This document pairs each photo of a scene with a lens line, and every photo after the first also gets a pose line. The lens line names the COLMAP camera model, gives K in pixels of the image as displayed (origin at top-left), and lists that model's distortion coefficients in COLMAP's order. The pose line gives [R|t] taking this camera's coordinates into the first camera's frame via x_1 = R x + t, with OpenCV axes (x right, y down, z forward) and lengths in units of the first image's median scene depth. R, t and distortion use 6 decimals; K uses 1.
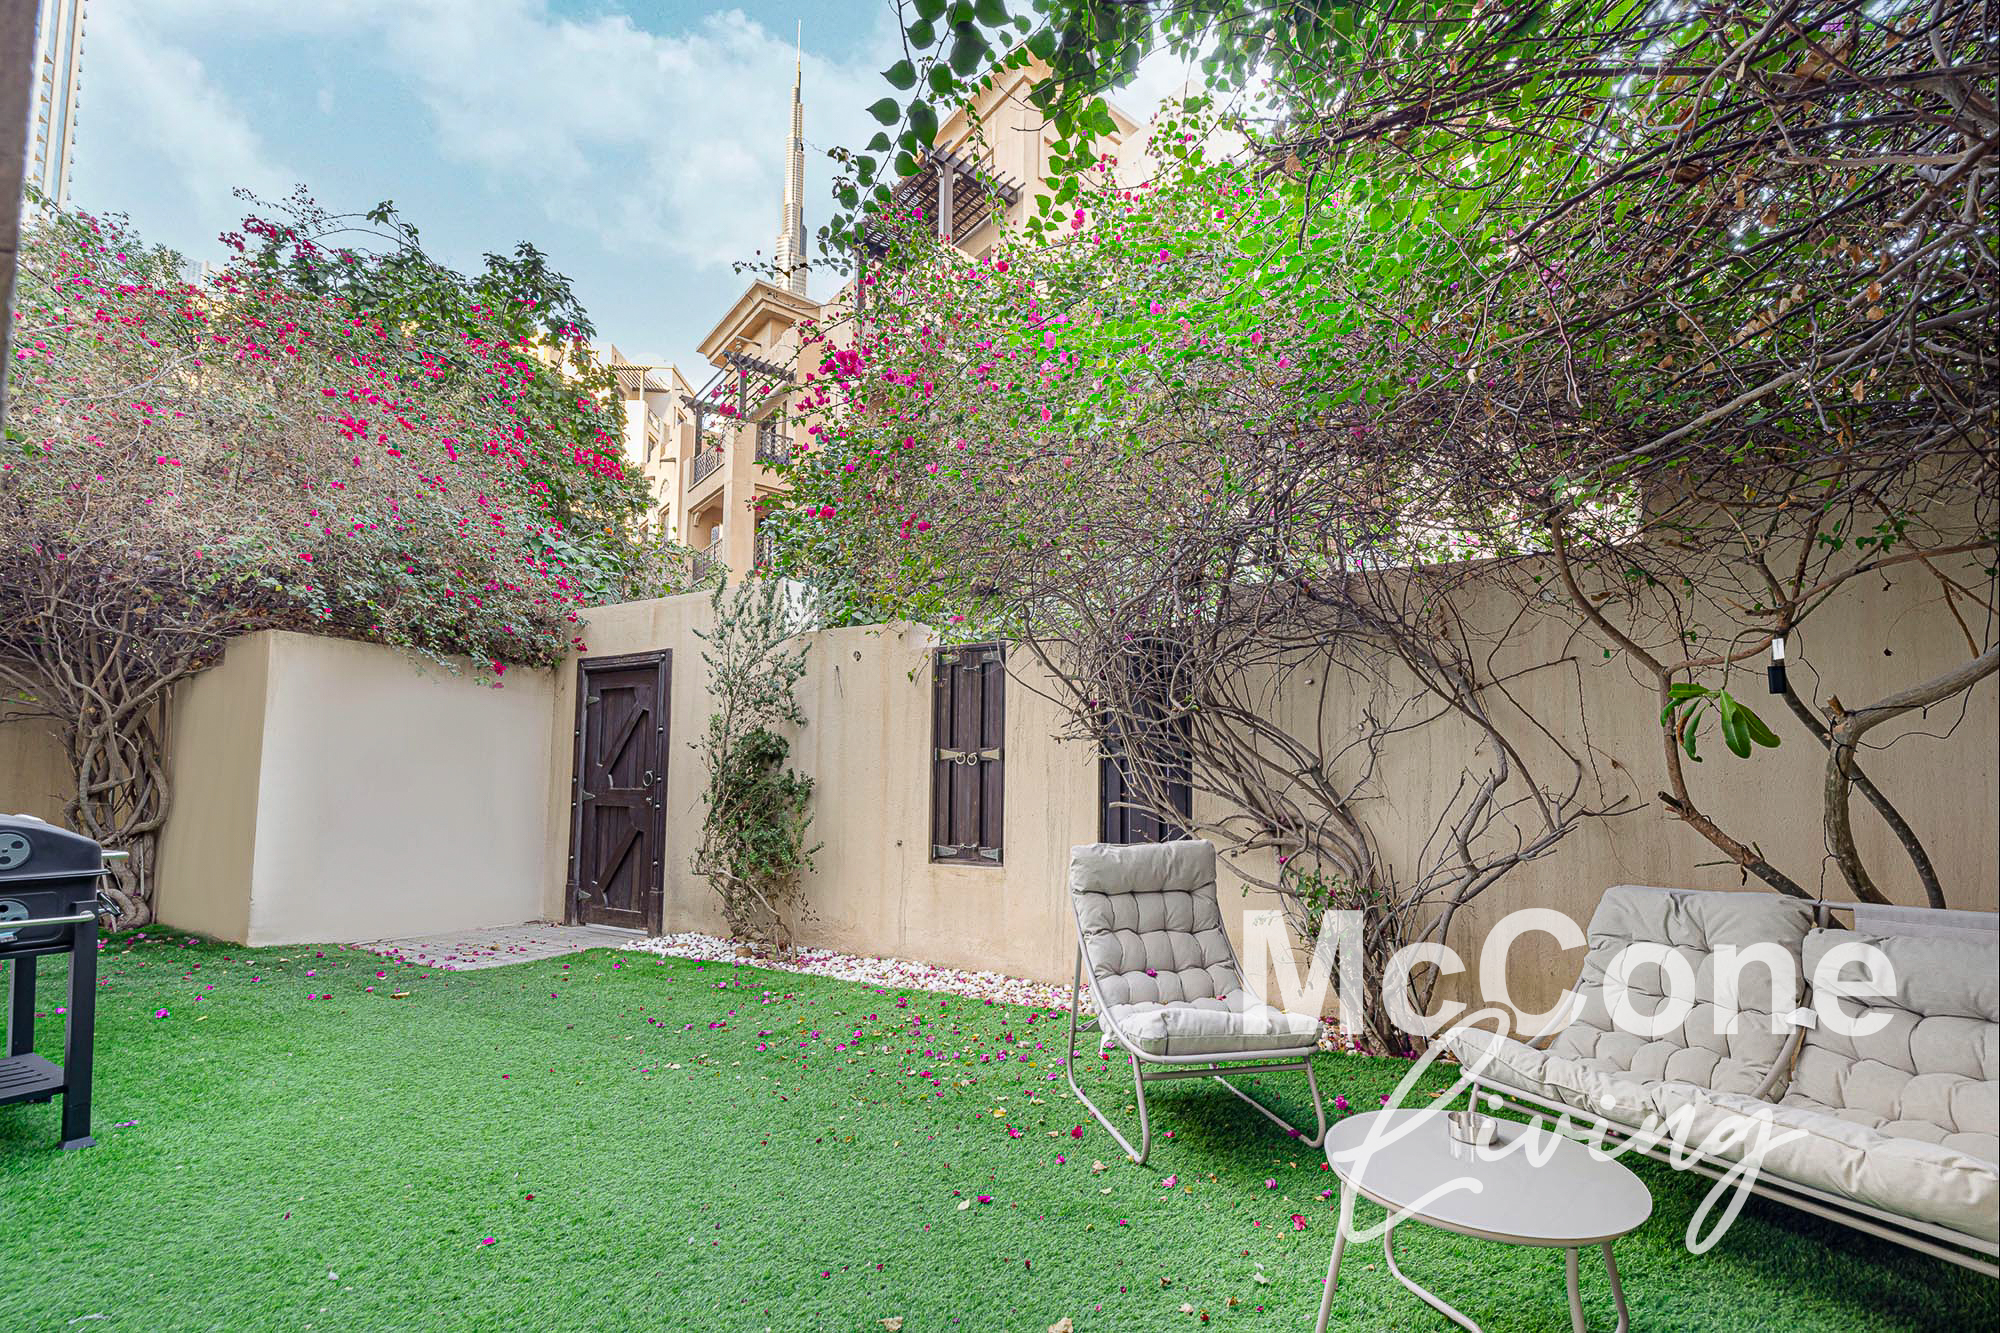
lens RADIAL K [[867.2, 0, 1002.1], [0, 867.2, 704.0], [0, 0, 1]] dist [0.003135, -0.000381]
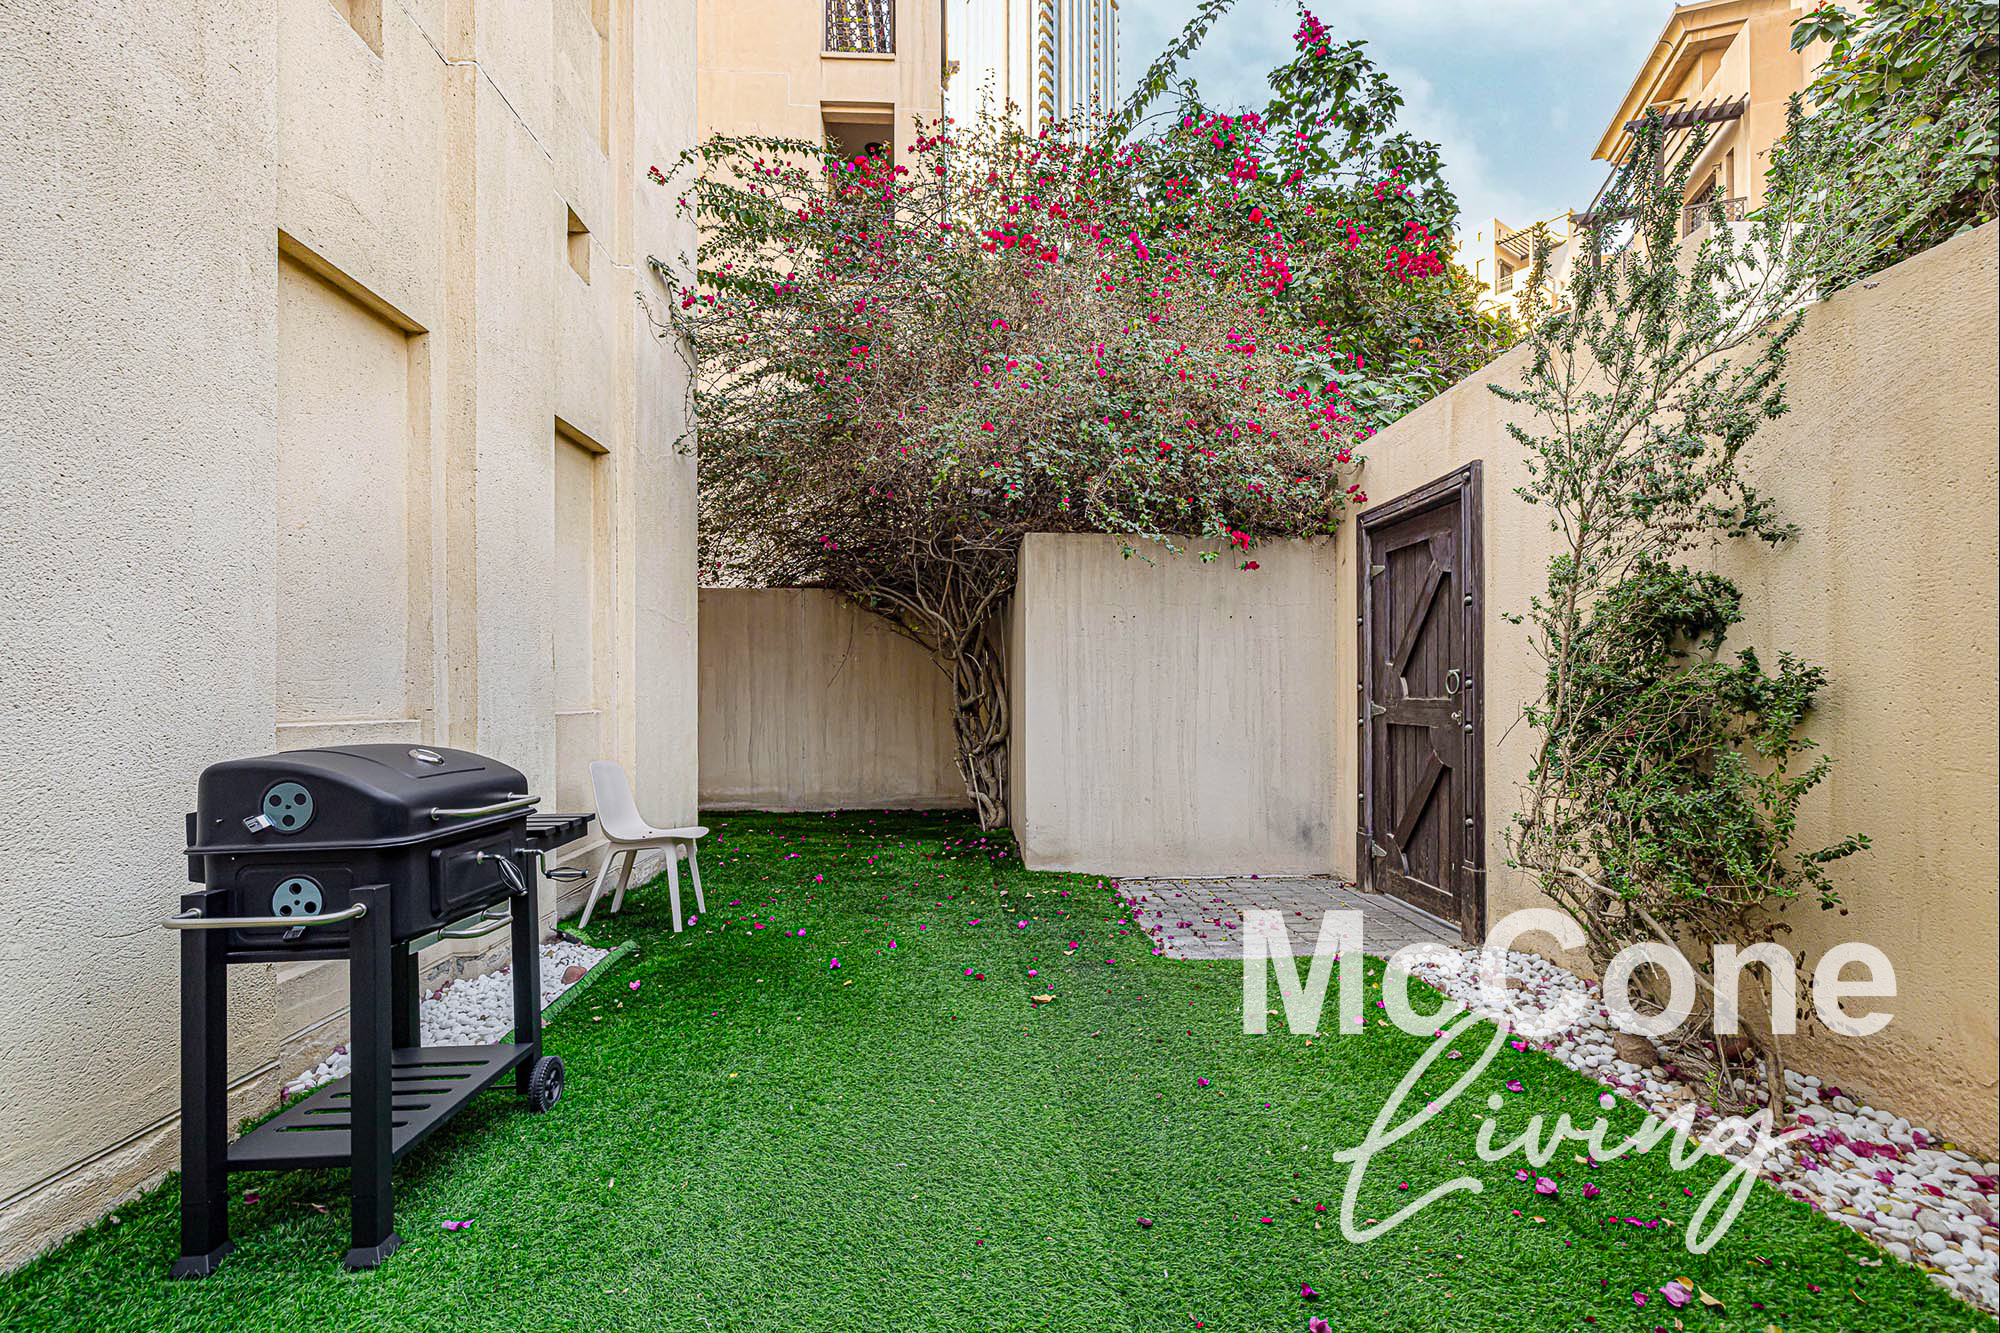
lens RADIAL K [[867.2, 0, 1002.1], [0, 867.2, 704.0], [0, 0, 1]] dist [0.003135, -0.000381]
pose [[0.574751, -0.007704, -0.818292, -0.092347], [0.094641, 0.993872, 0.057117, 0.037419], [0.812837, -0.110272, 0.571958, 0.399152]]
